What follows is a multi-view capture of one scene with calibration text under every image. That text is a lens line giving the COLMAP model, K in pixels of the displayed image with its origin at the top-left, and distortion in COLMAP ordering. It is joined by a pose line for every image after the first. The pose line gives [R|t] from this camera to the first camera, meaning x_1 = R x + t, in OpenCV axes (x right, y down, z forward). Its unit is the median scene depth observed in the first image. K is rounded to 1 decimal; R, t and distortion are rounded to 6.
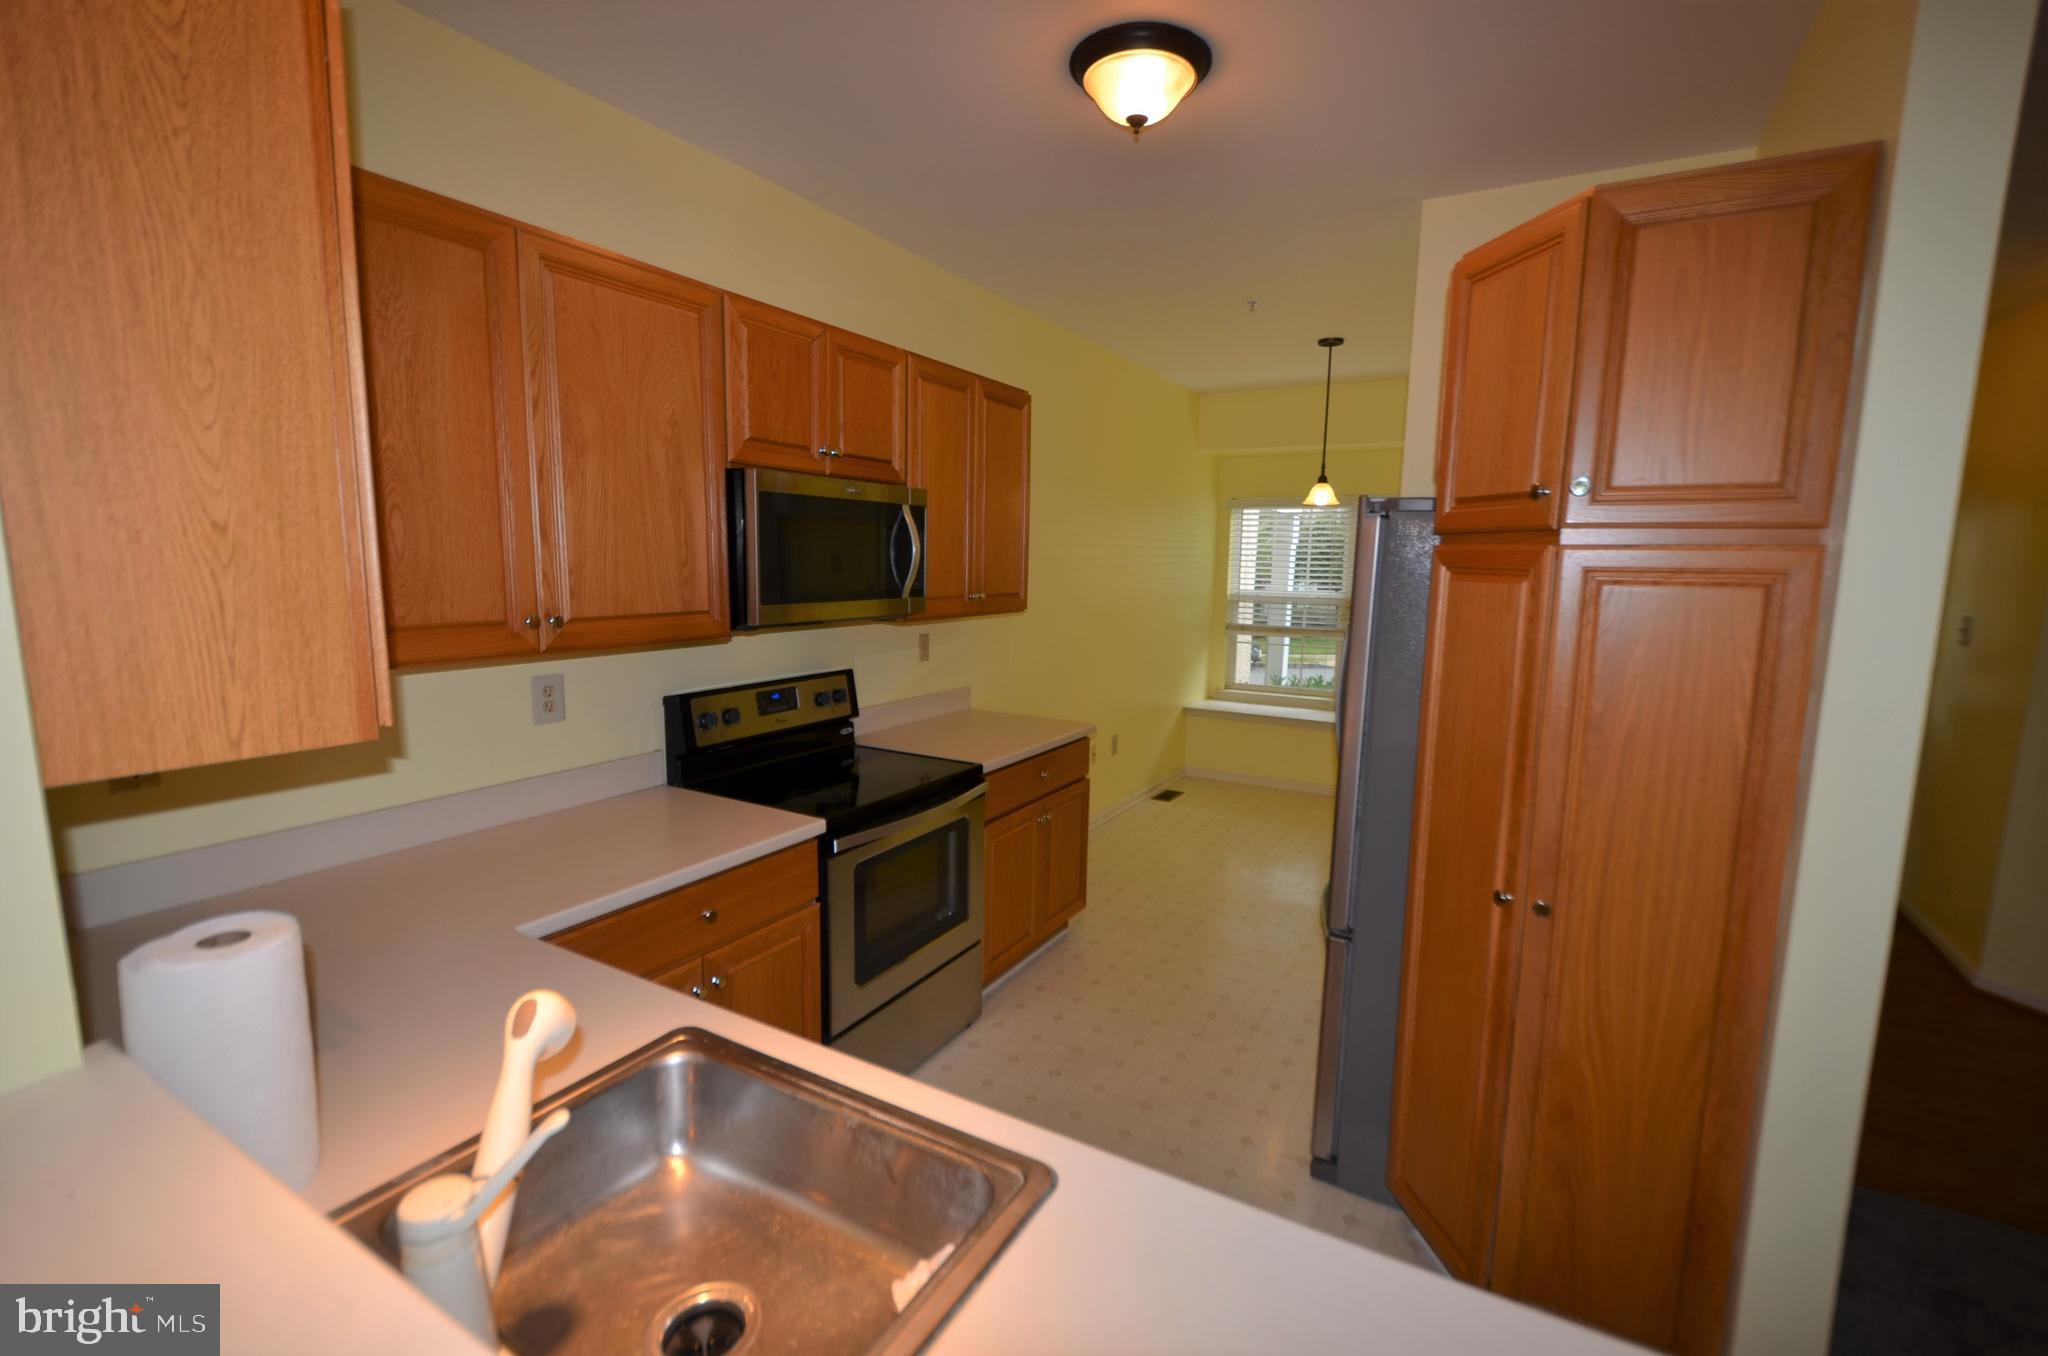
lens RADIAL K [[886.1, 0, 1023.9], [0, 886.1, 676.8], [0, 0, 1]] dist [-0.002551, 0.000911]
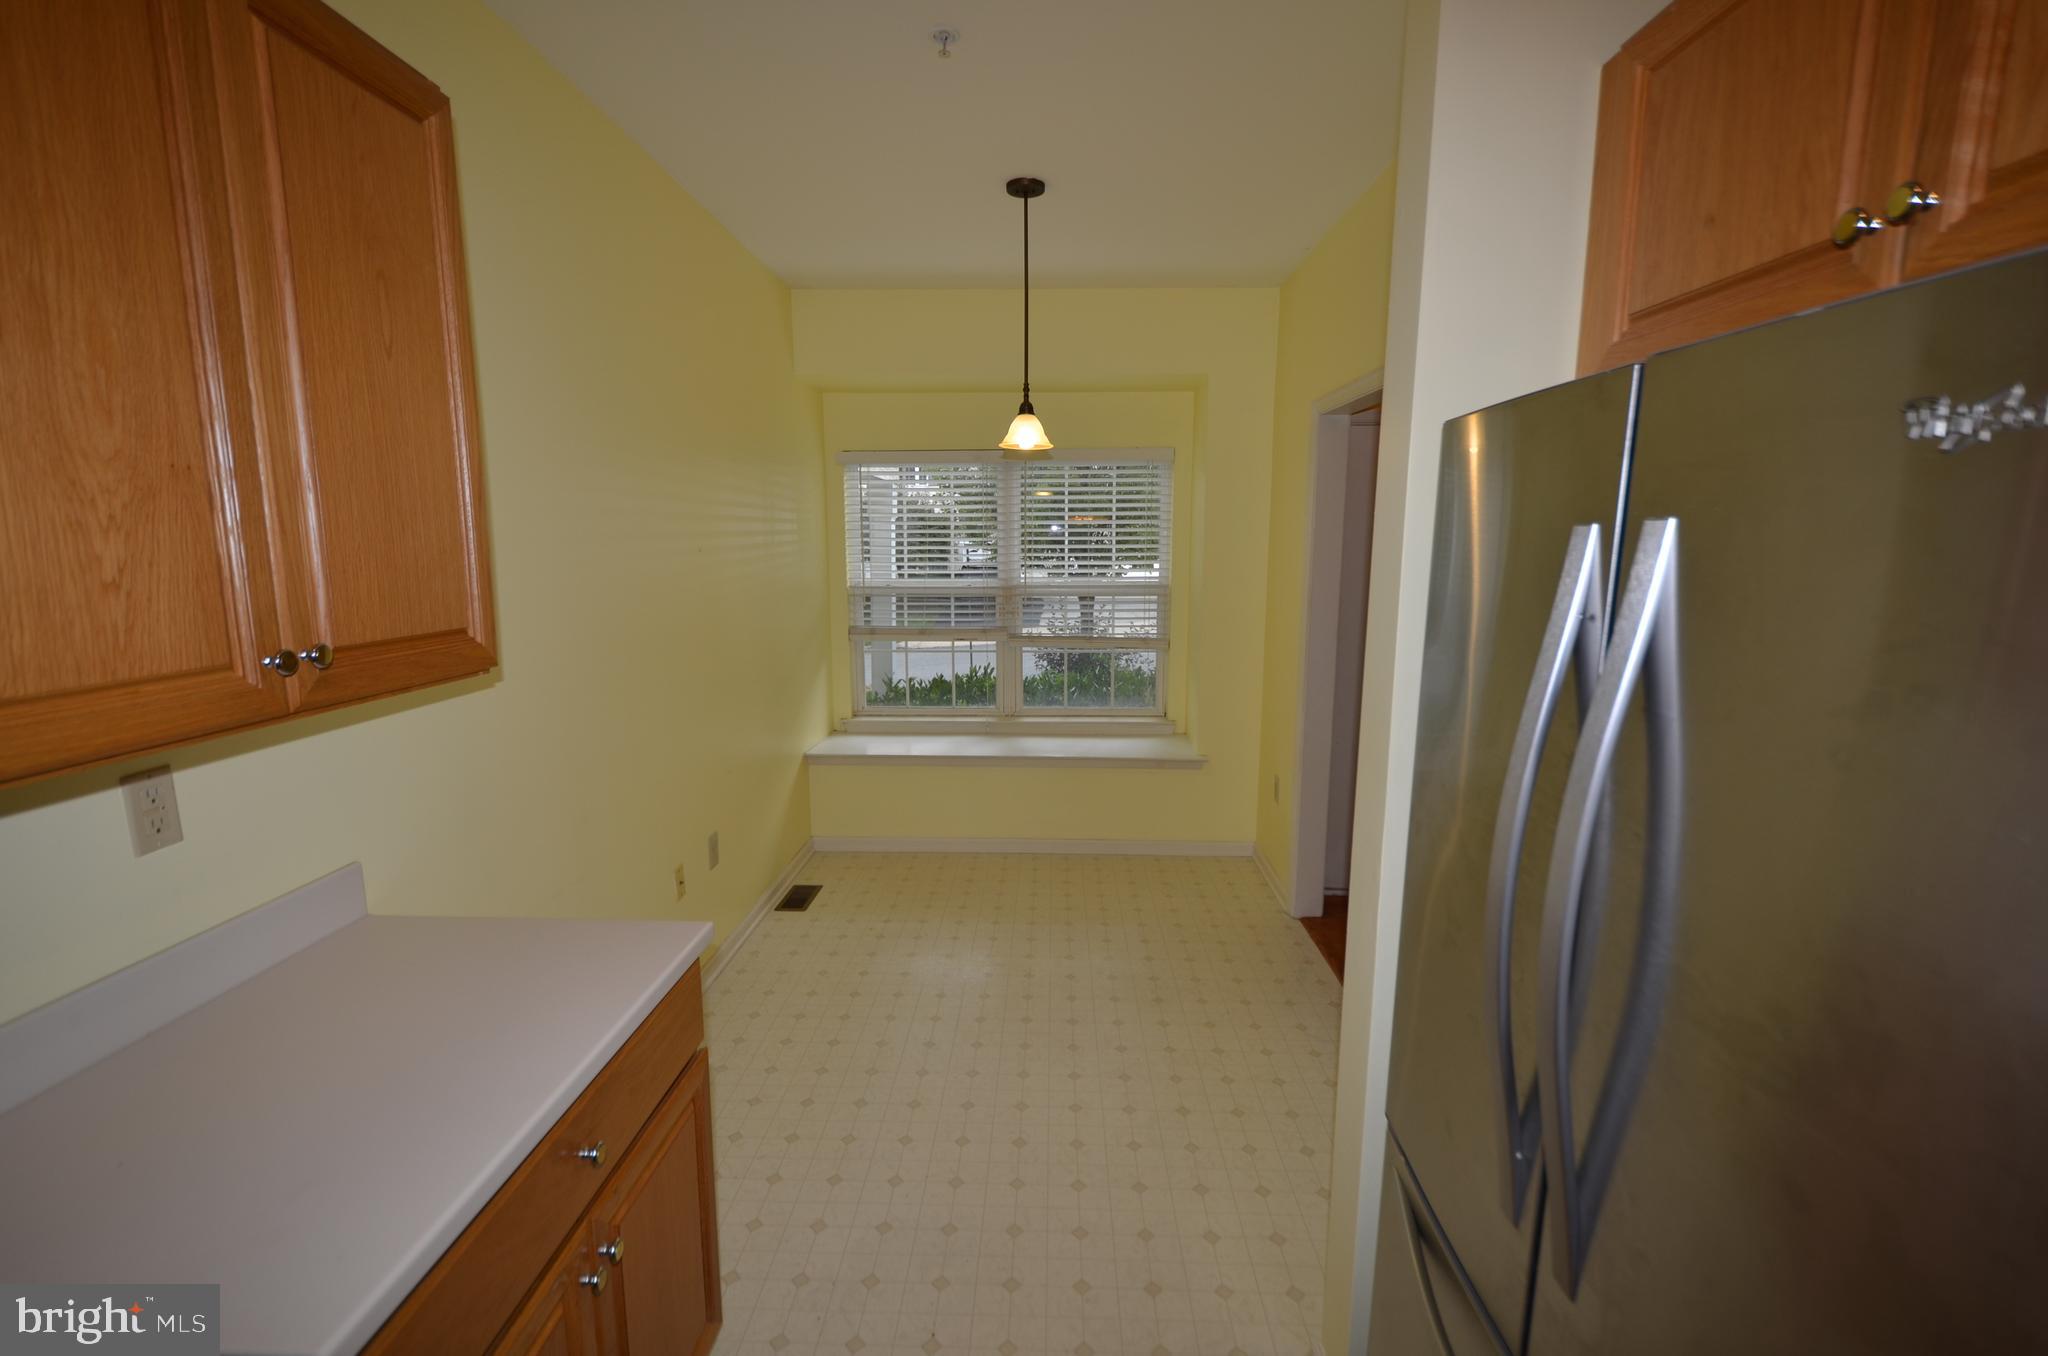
lens RADIAL K [[886.1, 0, 1024.9], [0, 886.1, 685.9], [0, 0, 1]] dist [-0.002551, 0.000911]
pose [[0.878005, -0.090043, 0.470106, 0.015285], [0.076051, 0.995913, 0.048716, -0.047151], [-0.472572, -0.007021, 0.881264, 0.372808]]
